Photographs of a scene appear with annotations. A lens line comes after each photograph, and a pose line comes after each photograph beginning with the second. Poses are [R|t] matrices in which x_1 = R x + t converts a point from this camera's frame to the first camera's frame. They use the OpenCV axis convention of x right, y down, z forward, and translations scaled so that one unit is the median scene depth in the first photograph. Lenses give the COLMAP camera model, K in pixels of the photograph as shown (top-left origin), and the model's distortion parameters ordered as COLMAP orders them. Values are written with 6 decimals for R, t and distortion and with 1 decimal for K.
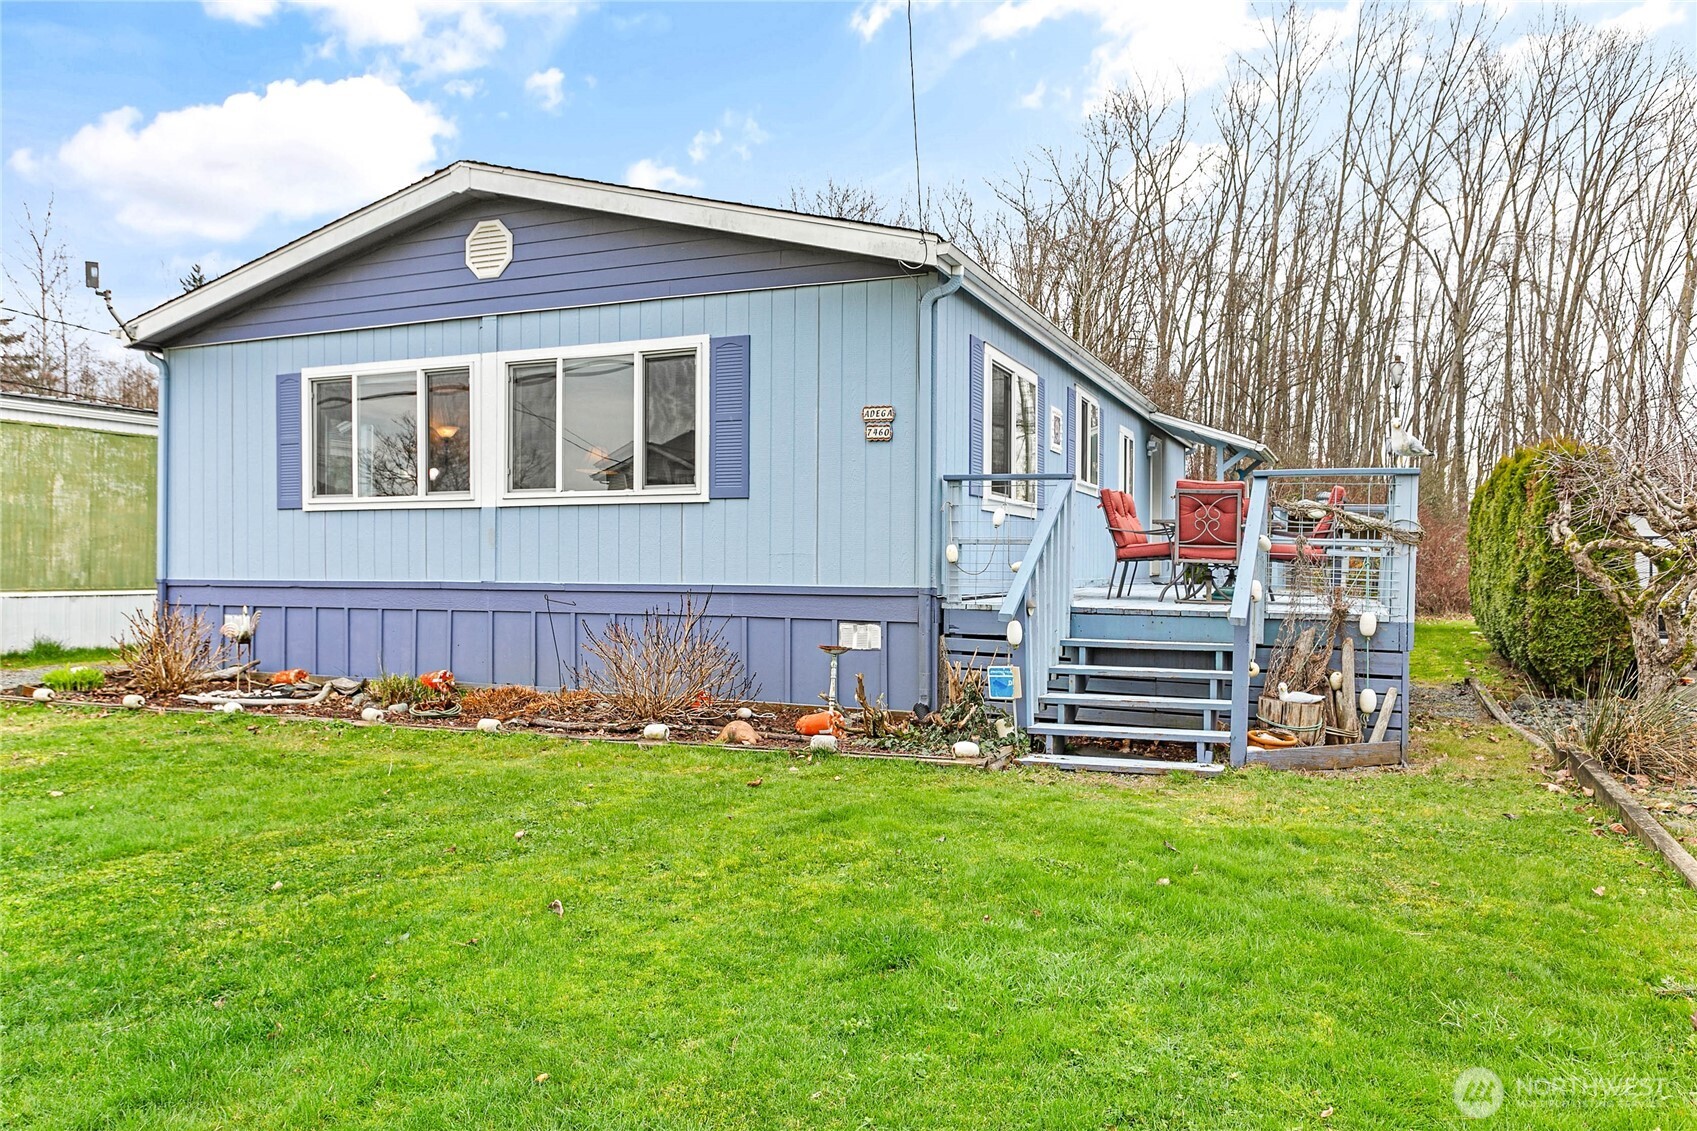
lens RADIAL K [[1245.7, 0, 851.2], [0, 1245.7, 549.1], [0, 0, 1]] dist [-0.001220, 0.005708]
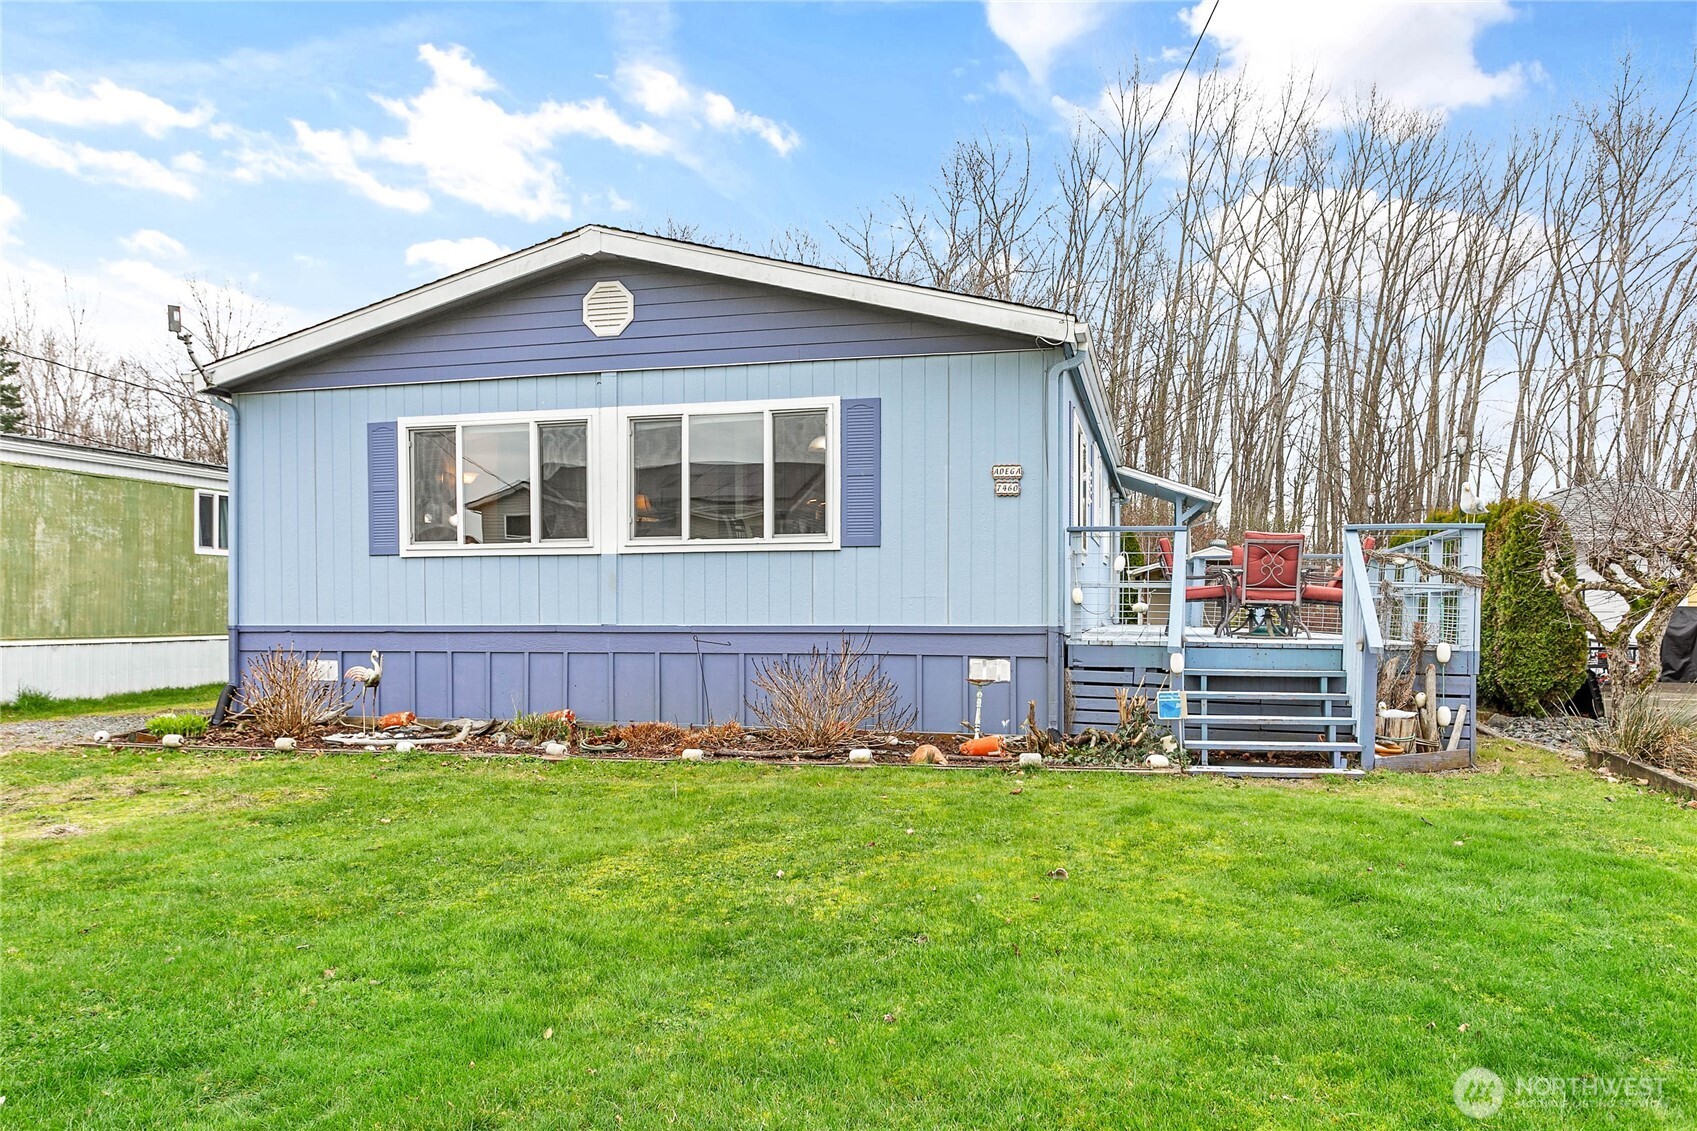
lens RADIAL K [[1281.2, 0, 848.4], [0, 1281.2, 600.0], [0, 0, 1]] dist [-0.000204, 0.003206]
pose [[0.987289, -0.004109, 0.158881, -0.260426], [0.003405, 0.999983, 0.004704, 0.000871], [-0.158897, -0.004103, 0.987287, -0.099943]]
